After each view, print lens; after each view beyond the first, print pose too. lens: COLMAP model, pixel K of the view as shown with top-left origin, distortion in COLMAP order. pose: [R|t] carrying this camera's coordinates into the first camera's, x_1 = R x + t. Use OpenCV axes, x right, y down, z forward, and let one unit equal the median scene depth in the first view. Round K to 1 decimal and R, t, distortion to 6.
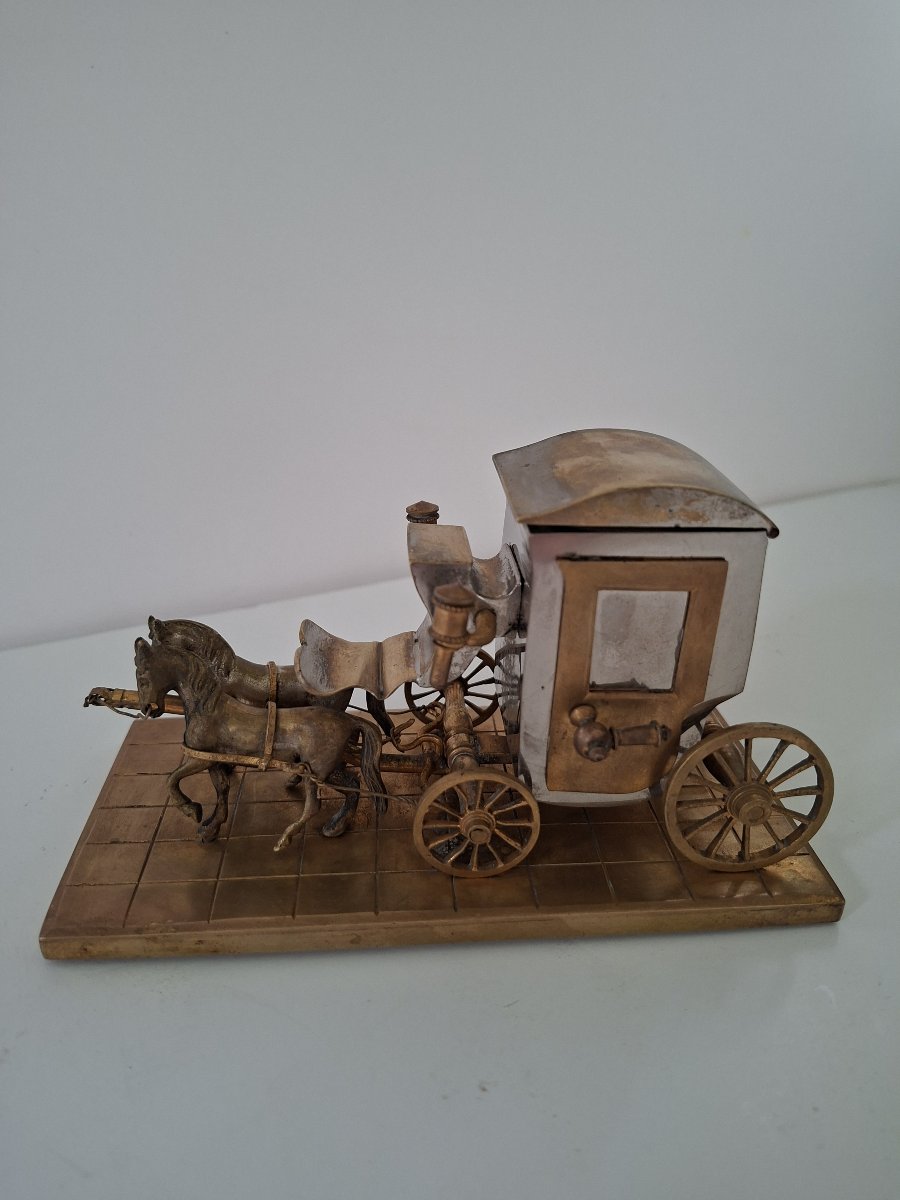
lens RADIAL K [[807.5, 0, 446.0], [0, 807.5, 596.3], [0, 0, 1]] dist [0.077717, -0.001431]
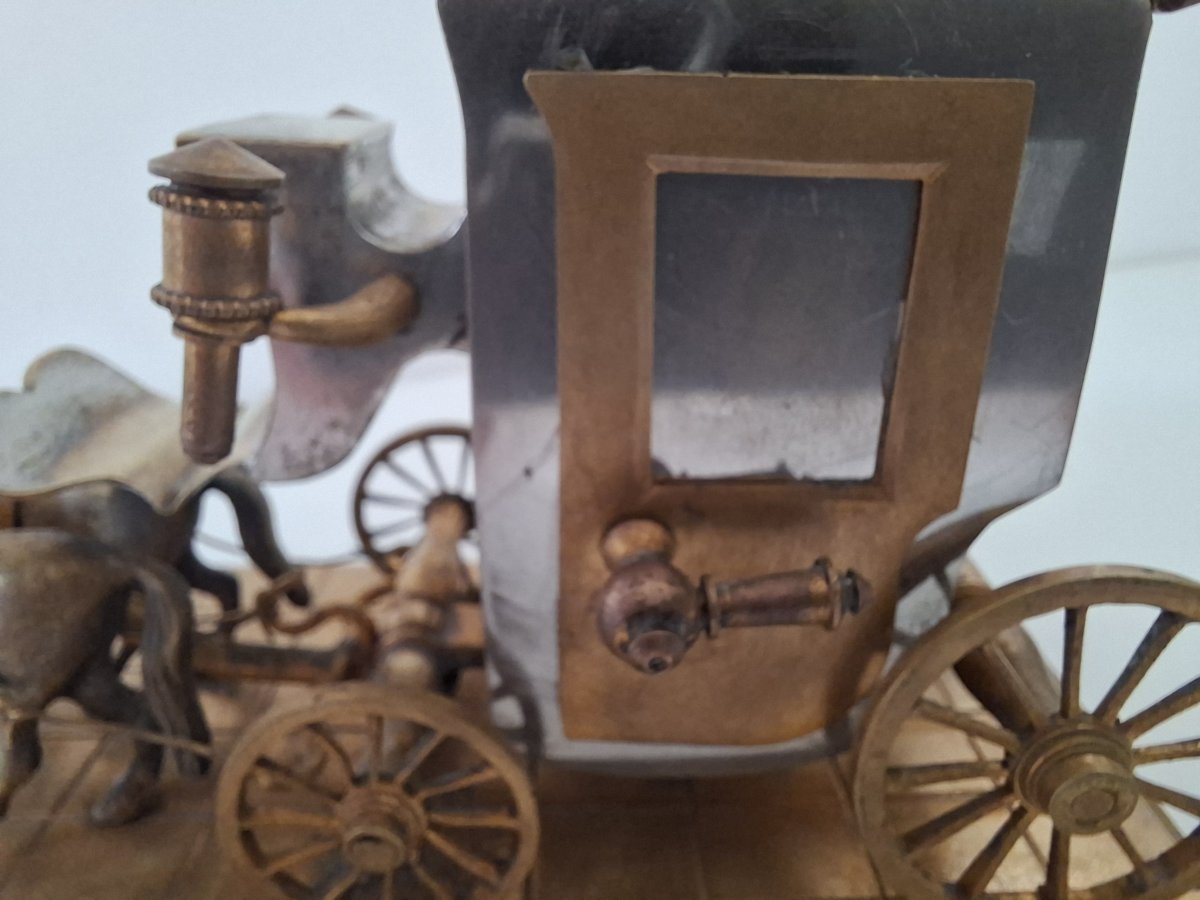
lens RADIAL K [[861.6, 0, 603.3], [0, 861.6, 454.6], [0, 0, 1]] dist [-0.029246, 0.020130]
pose [[0.998626, -0.000094, -0.052410, 0.170487], [-0.000910, 0.999817, -0.019117, 0.109415], [0.052402, 0.019139, 0.998443, 0.586166]]
